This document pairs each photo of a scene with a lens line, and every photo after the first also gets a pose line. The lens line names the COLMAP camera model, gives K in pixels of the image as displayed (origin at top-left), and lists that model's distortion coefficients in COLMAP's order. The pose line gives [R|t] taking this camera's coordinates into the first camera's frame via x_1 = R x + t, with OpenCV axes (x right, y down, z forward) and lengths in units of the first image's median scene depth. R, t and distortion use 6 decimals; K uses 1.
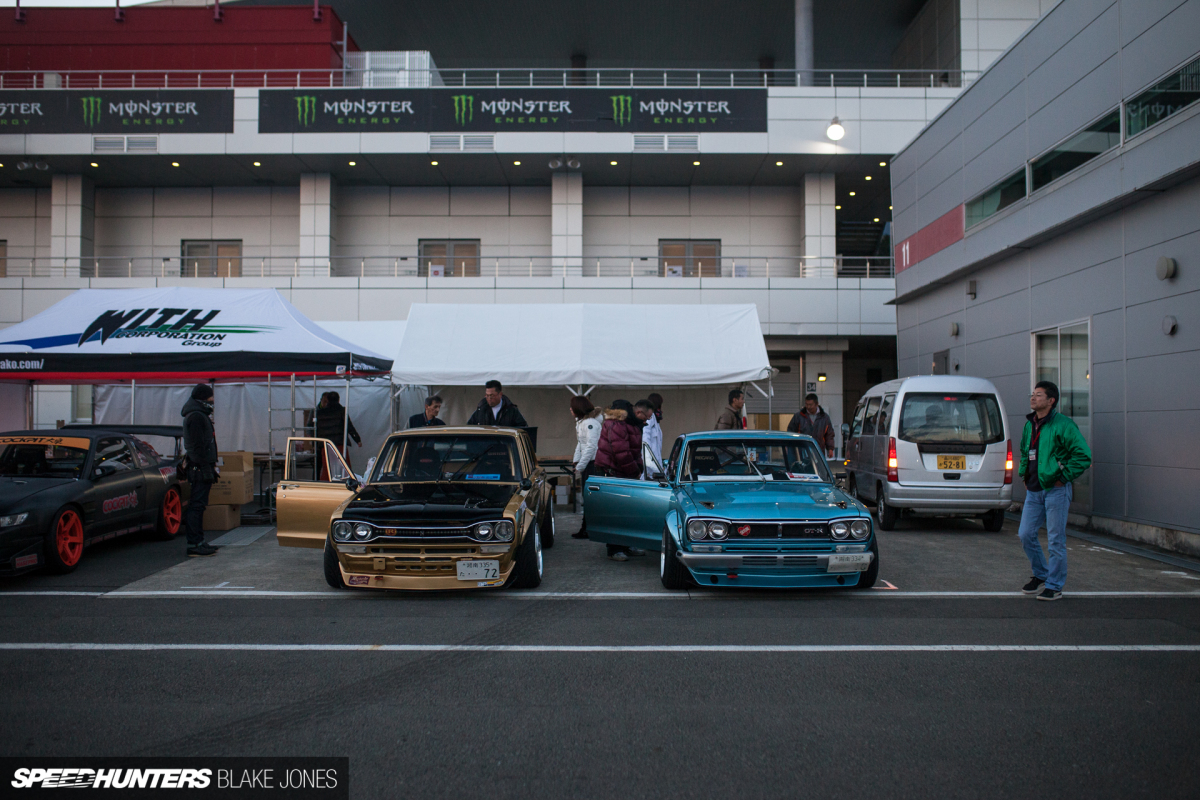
lens RADIAL K [[1209.4, 0, 603.3], [0, 1209.4, 397.5], [0, 0, 1]] dist [-0.046293, 0.000000]
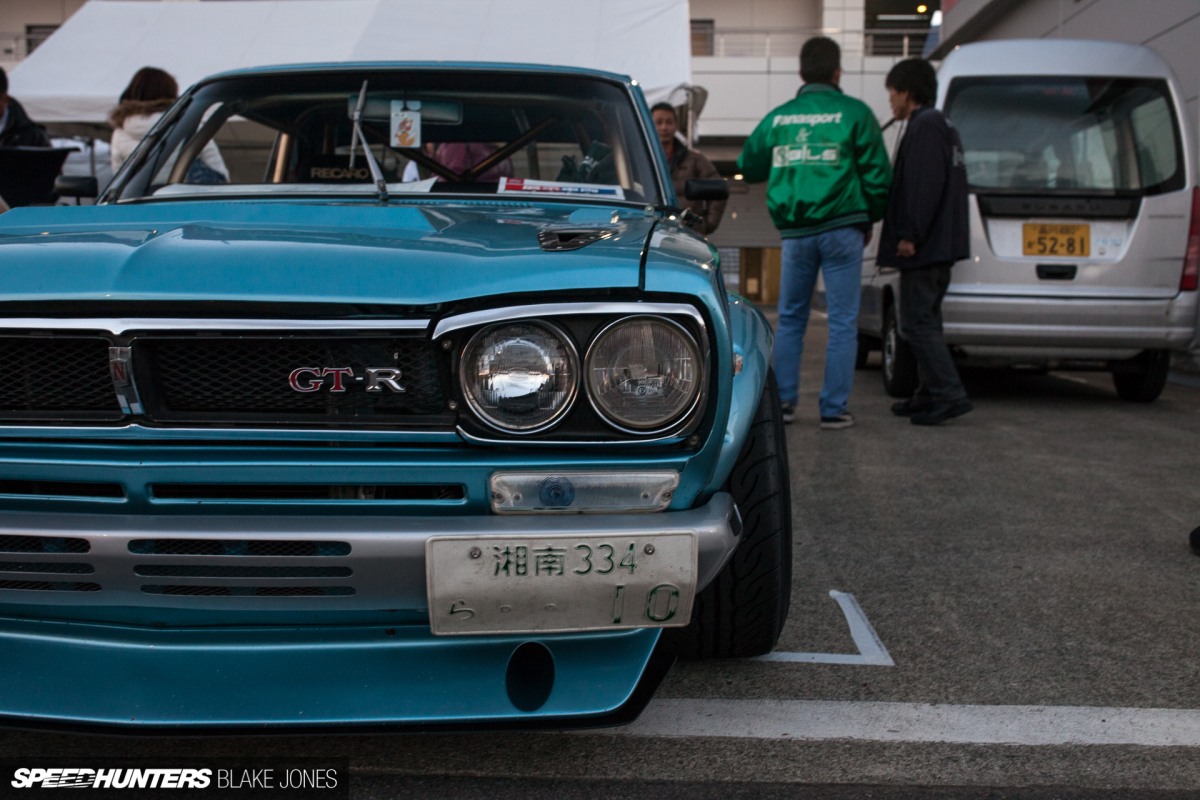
lens RADIAL K [[1209.4, 0, 595.6], [0, 1209.4, 400.6], [0, 0, 1]] dist [-0.046293, 0.000000]
pose [[0.999209, 0.009326, -0.038647, 0.158070], [-0.004948, 0.993712, 0.111861, 0.070660], [0.039447, -0.111581, 0.992972, 0.625116]]
